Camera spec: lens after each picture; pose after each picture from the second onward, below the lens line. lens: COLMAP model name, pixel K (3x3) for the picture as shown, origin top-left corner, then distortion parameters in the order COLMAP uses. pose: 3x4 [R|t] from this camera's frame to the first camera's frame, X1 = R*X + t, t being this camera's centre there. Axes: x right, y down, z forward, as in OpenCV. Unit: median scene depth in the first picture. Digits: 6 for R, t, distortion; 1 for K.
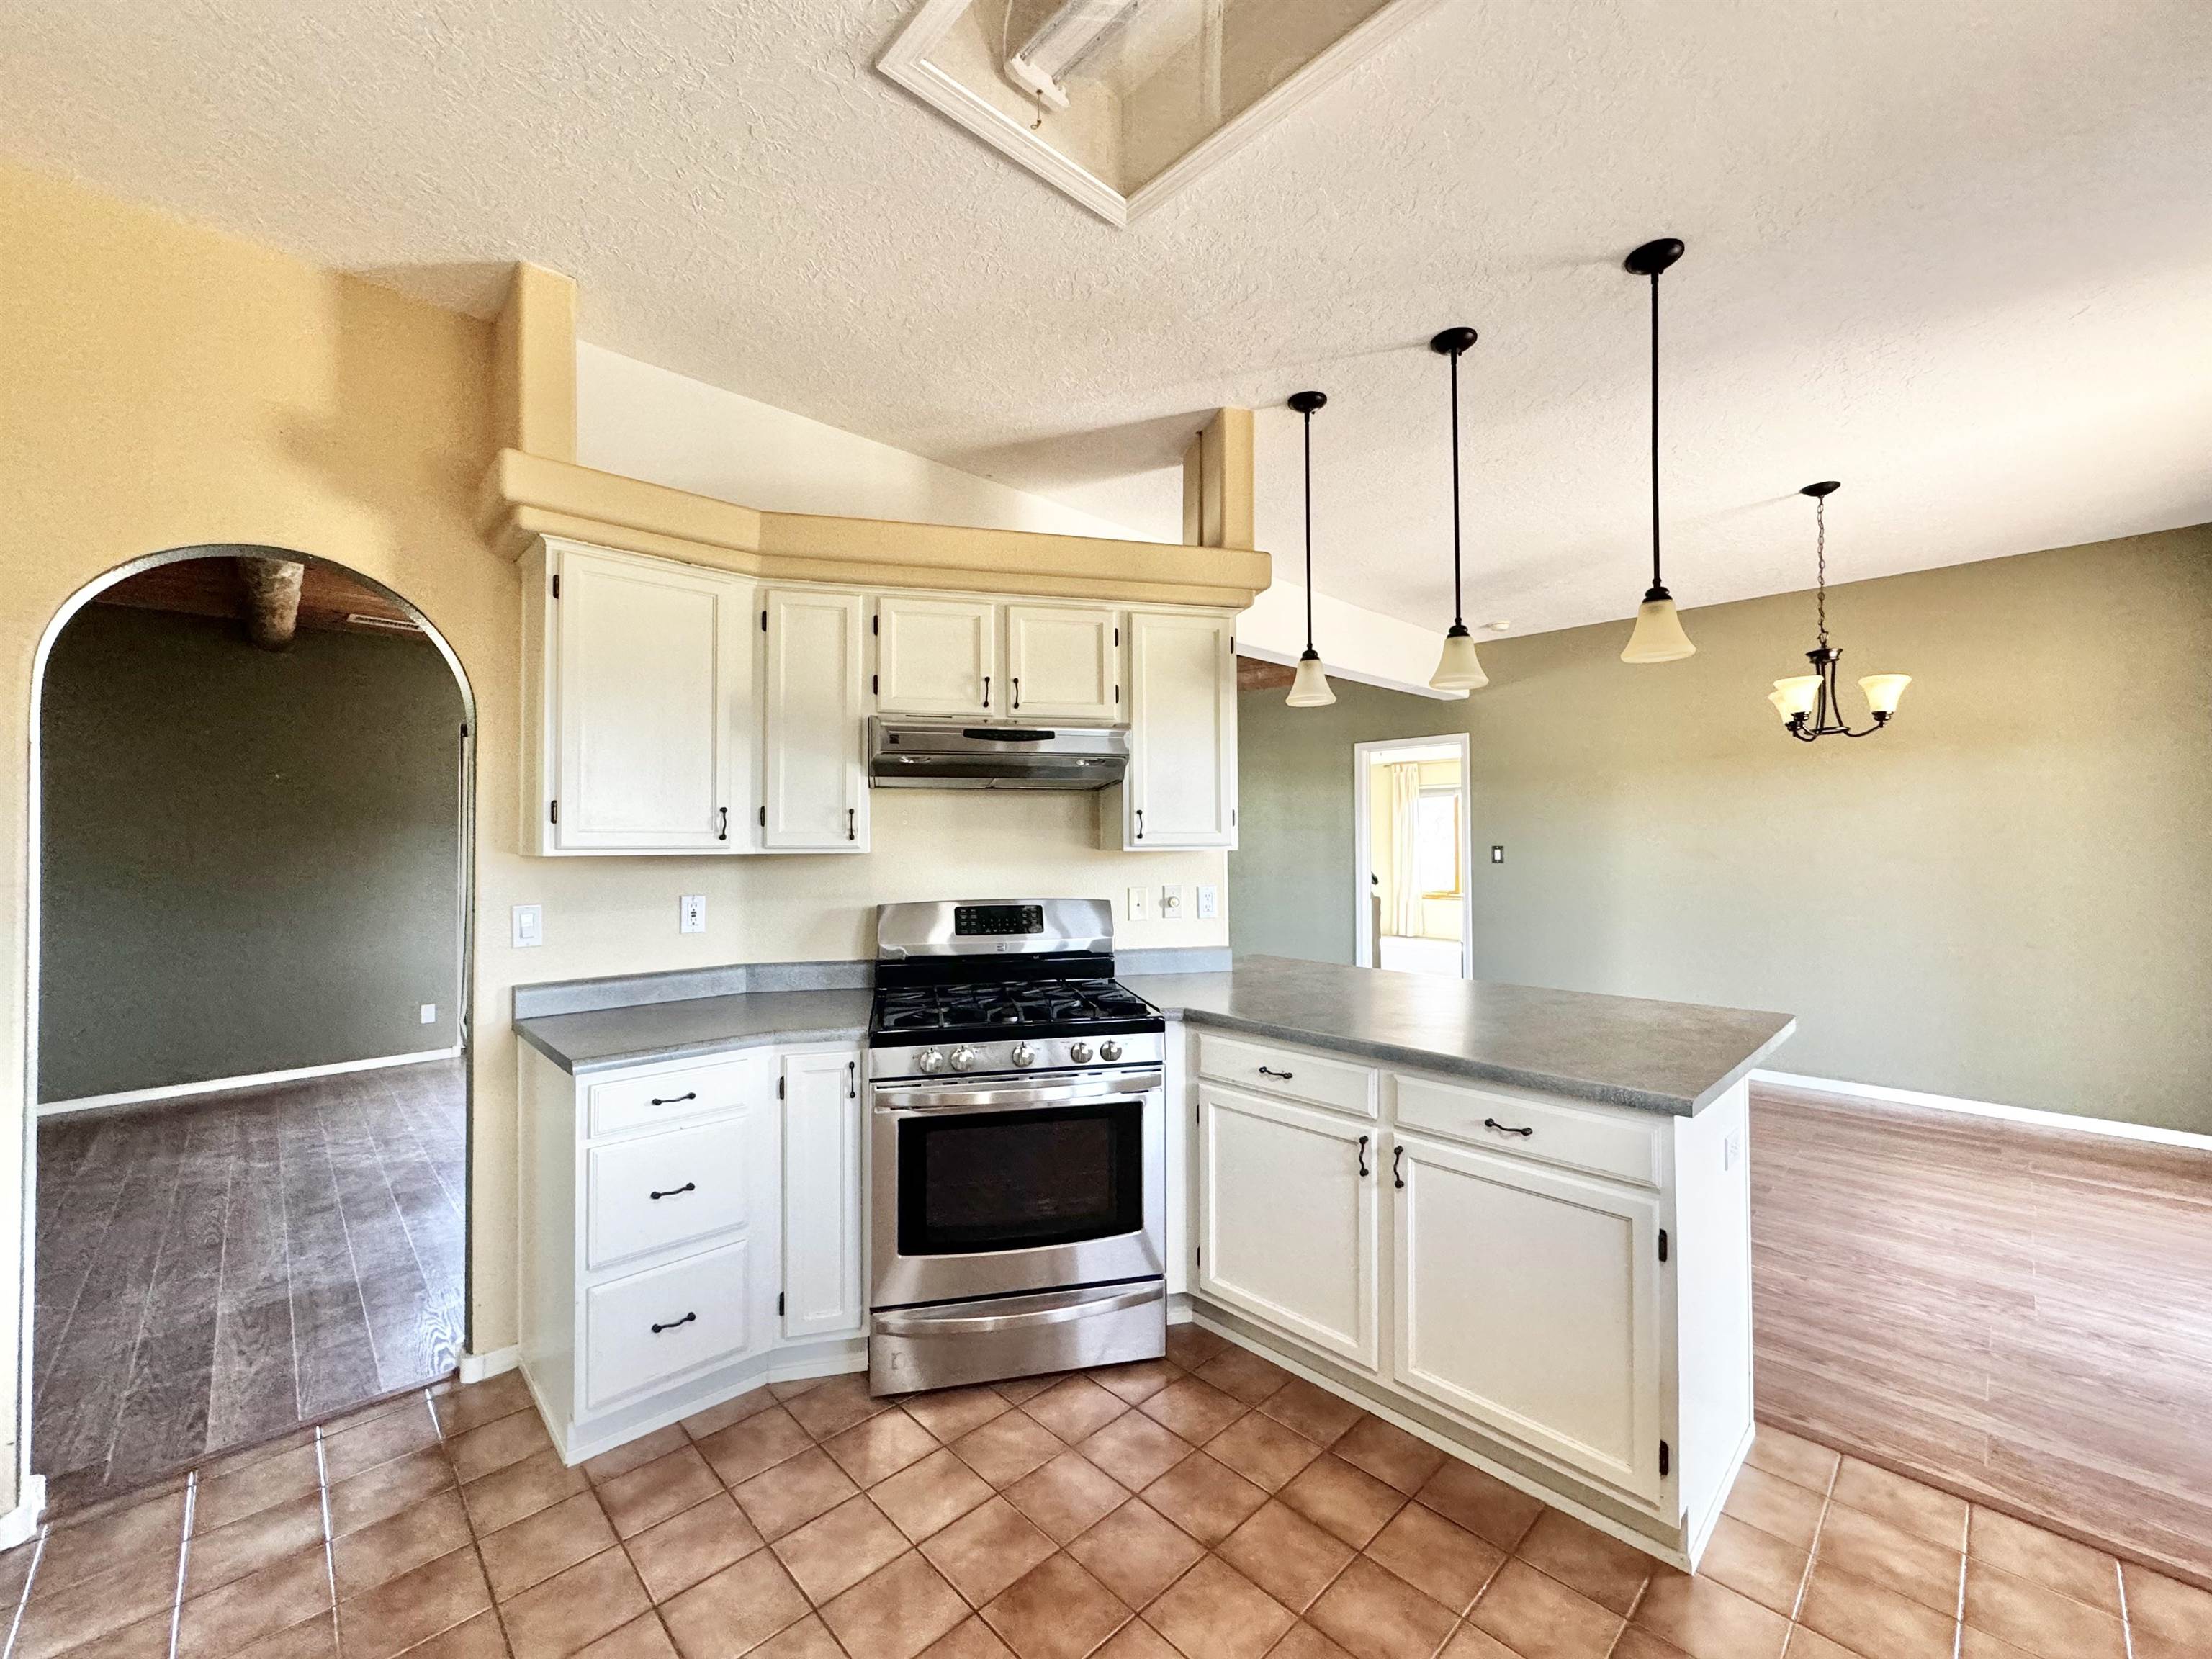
lens RADIAL K [[882.2, 0, 1110.5], [0, 882.2, 827.2], [0, 0, 1]] dist [-0.002508, 0.000285]
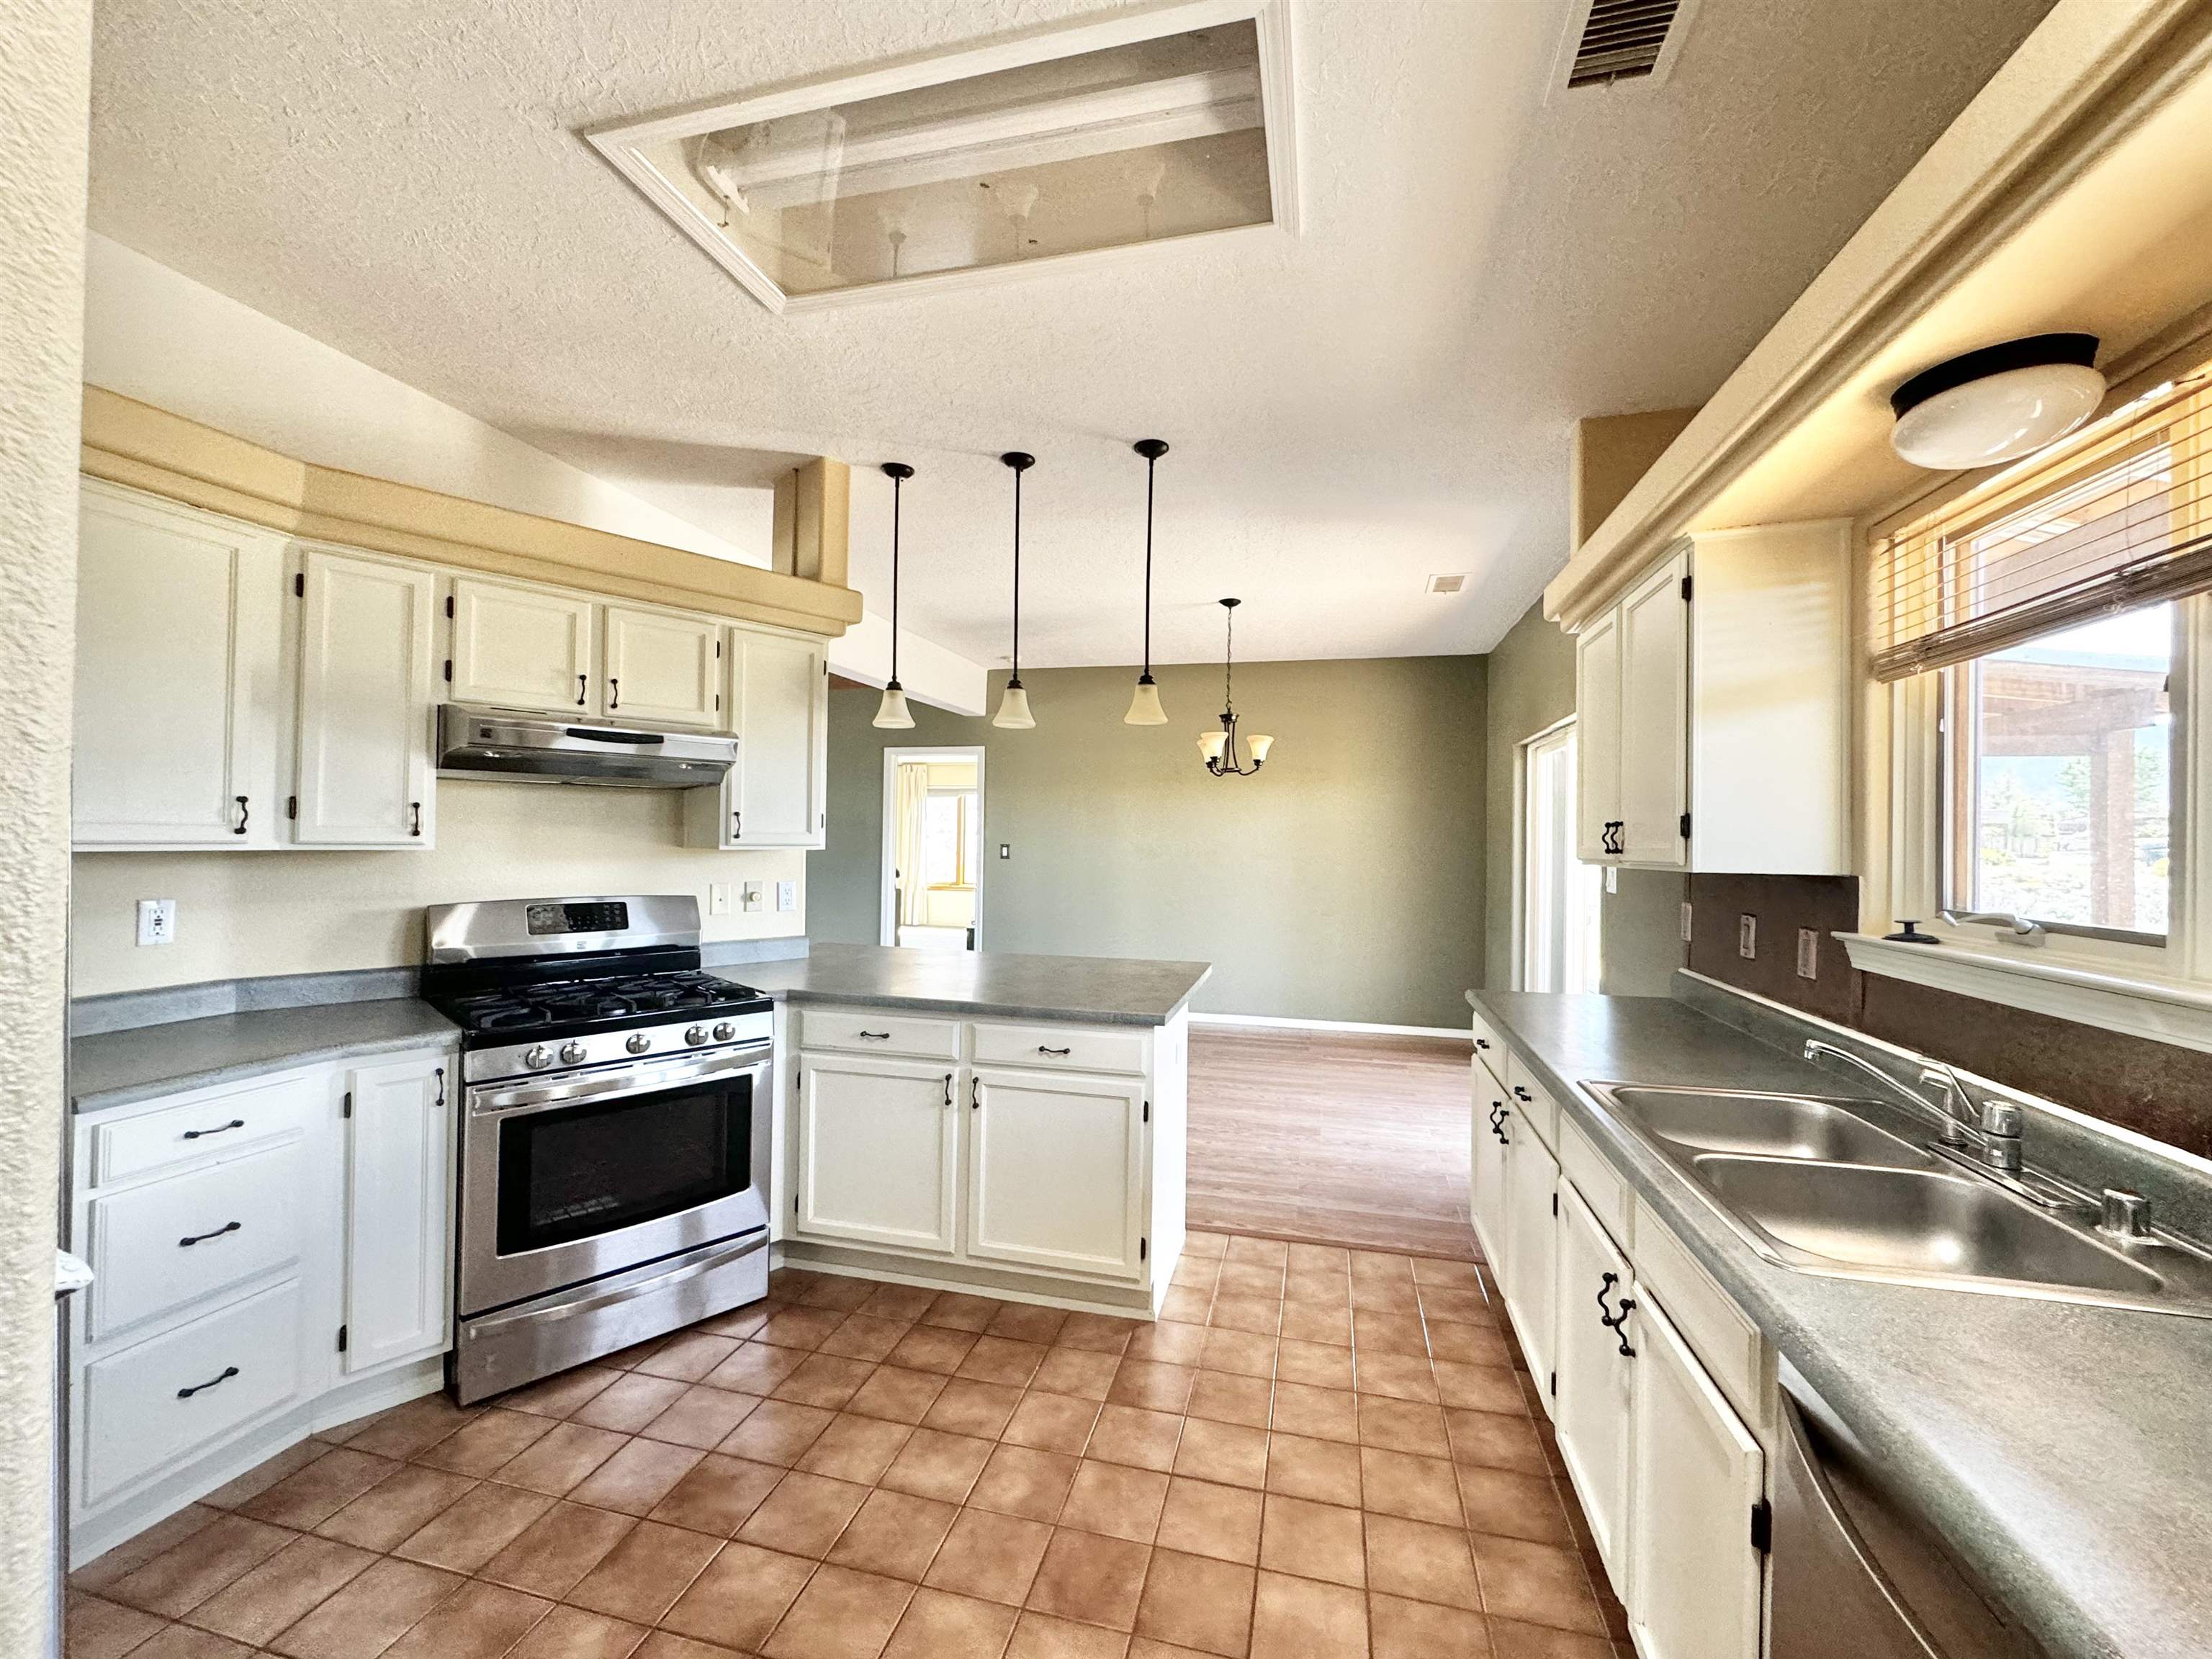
lens RADIAL K [[882.2, 0, 1110.5], [0, 882.2, 827.2], [0, 0, 1]] dist [-0.002508, 0.000285]
pose [[0.845906, 0.022796, 0.532844, -0.178446], [-0.027514, 0.999621, 0.000913, -0.016518], [-0.532621, -0.015433, 0.846213, -0.183416]]
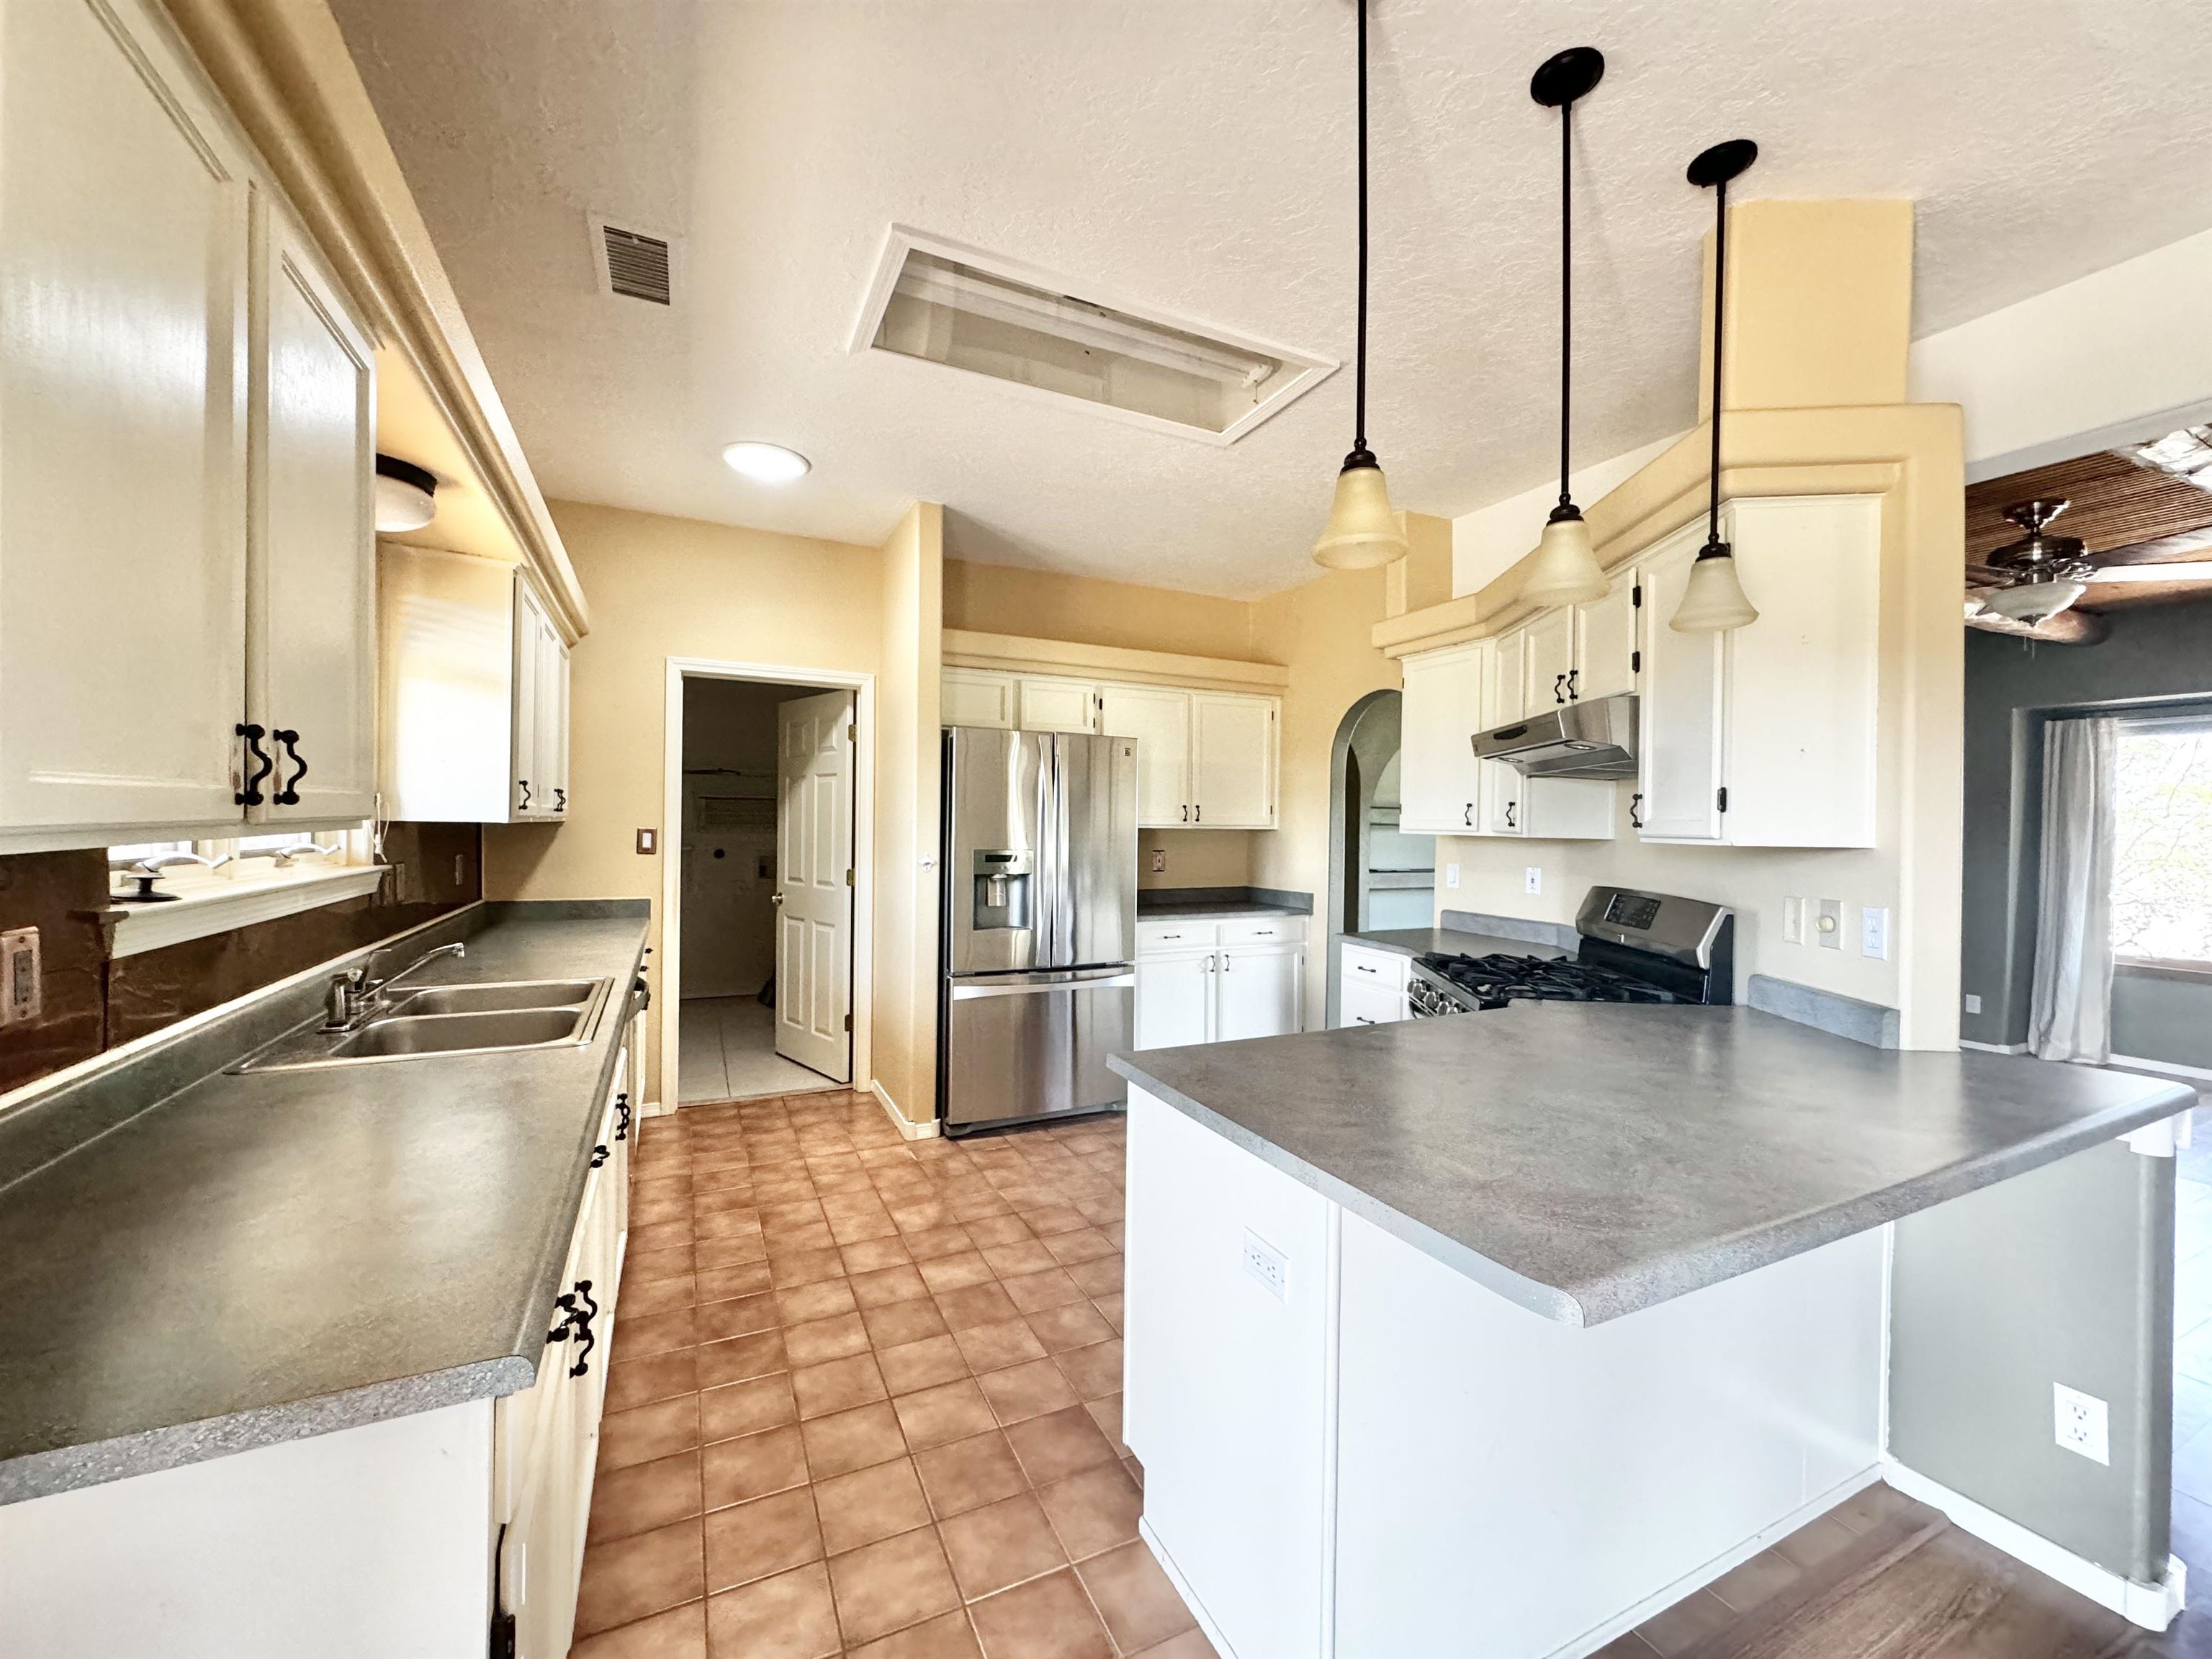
lens RADIAL K [[882.2, 0, 1110.5], [0, 882.2, 827.2], [0, 0, 1]] dist [-0.002508, 0.000285]
pose [[-0.312494, 0.003380, -0.949914, 1.159095], [0.004178, 0.999989, 0.002183, 0.011071], [0.949911, -0.003287, -0.312504, 0.905701]]
